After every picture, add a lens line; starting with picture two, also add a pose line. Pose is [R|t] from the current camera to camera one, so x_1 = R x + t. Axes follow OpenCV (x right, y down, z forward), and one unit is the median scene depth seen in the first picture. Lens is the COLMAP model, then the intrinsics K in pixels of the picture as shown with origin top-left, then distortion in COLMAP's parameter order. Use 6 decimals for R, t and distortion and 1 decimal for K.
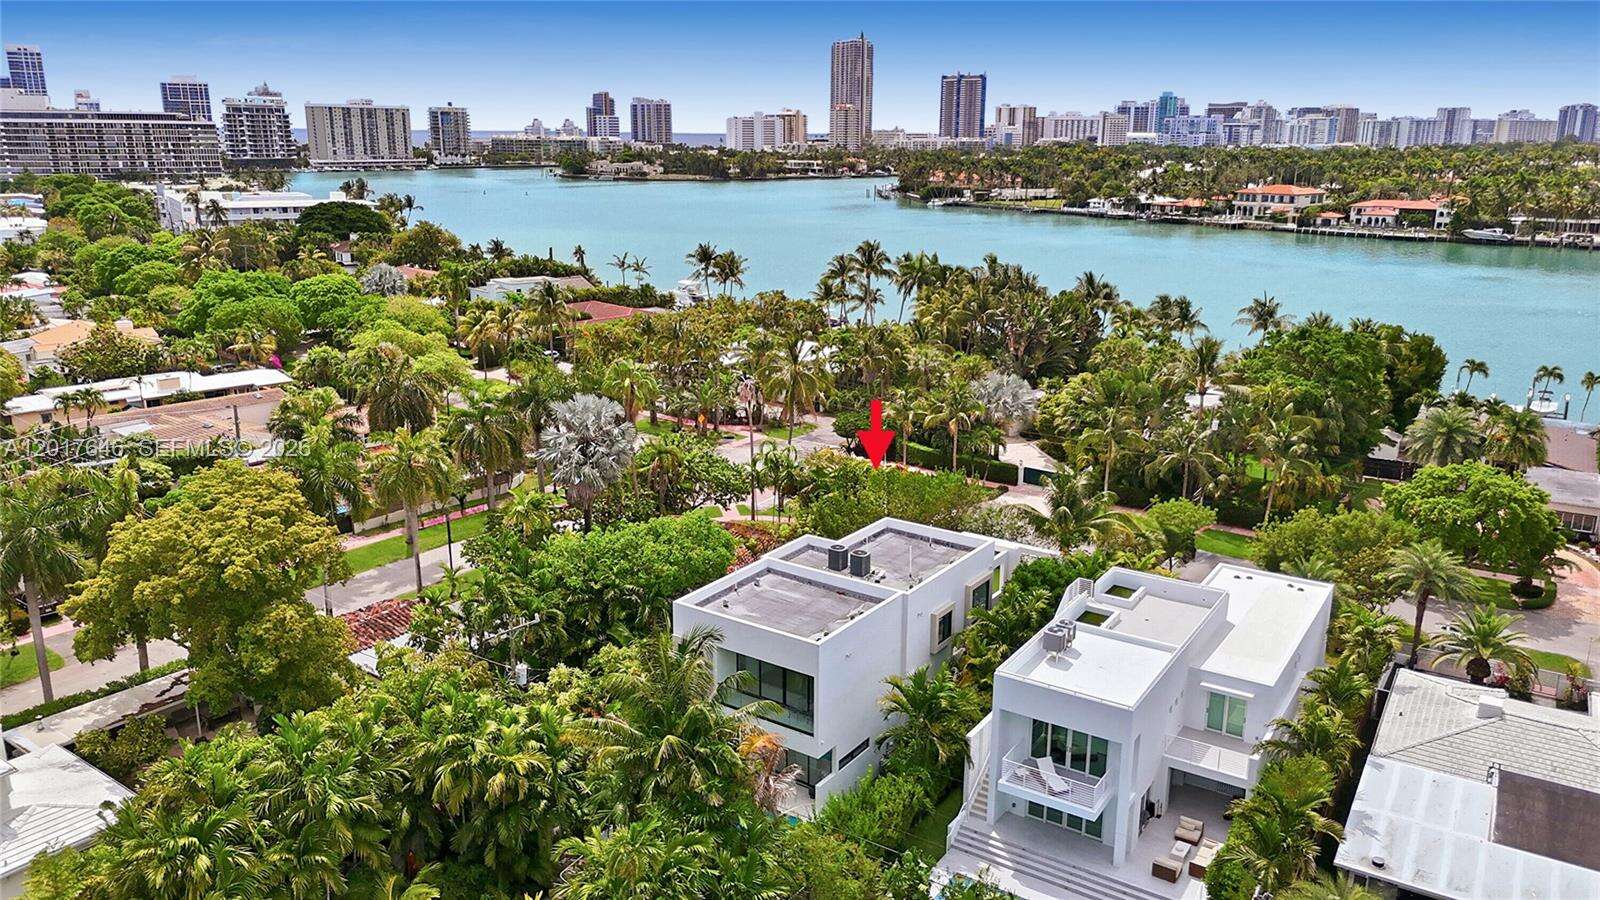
lens RADIAL K [[1176.4, 0, 800.0], [0, 1176.4, 450.0], [0, 0, 1]] dist [0.076220, -0.075829]
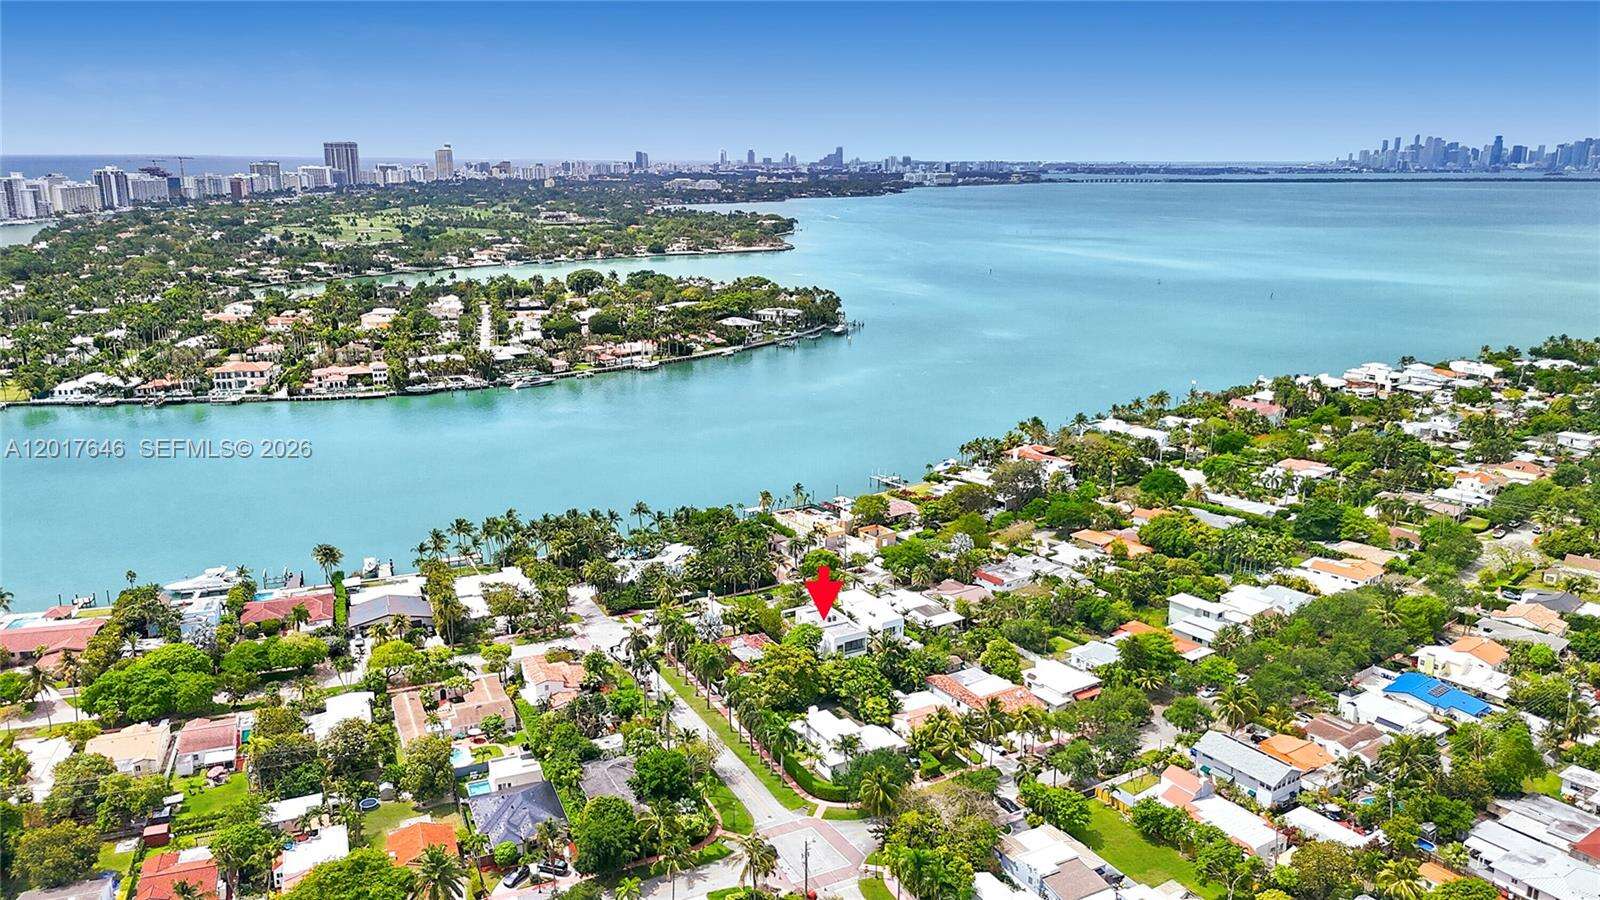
lens RADIAL K [[1176.4, 0, 800.0], [0, 1176.4, 450.0], [0, 0, 1]] dist [0.076220, -0.075829]
pose [[0.418941, -0.222789, 0.880258, -0.536491], [0.233586, 0.963249, 0.132624, -0.161081], [-0.877454, 0.150055, 0.455585, -0.142325]]
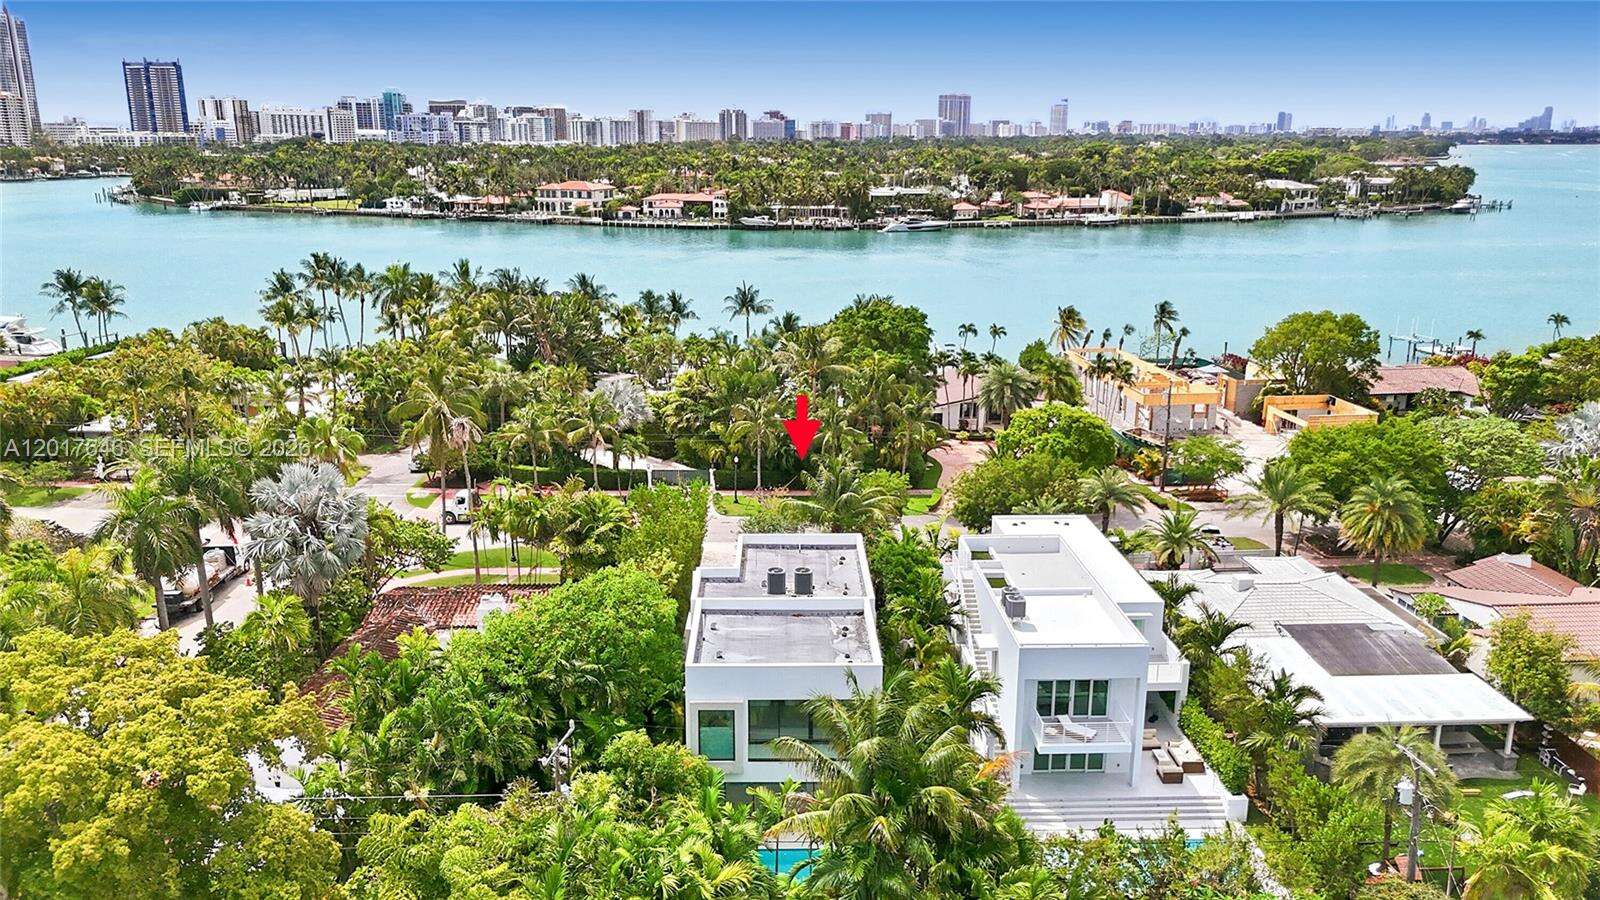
lens RADIAL K [[1176.4, 0, 800.0], [0, 1176.4, 450.0], [0, 0, 1]] dist [0.076220, -0.075829]
pose [[0.809894, -0.154565, 0.565846, -0.069385], [0.153187, 0.986915, 0.050328, -0.008535], [-0.566221, 0.045920, 0.822974, 0.028078]]
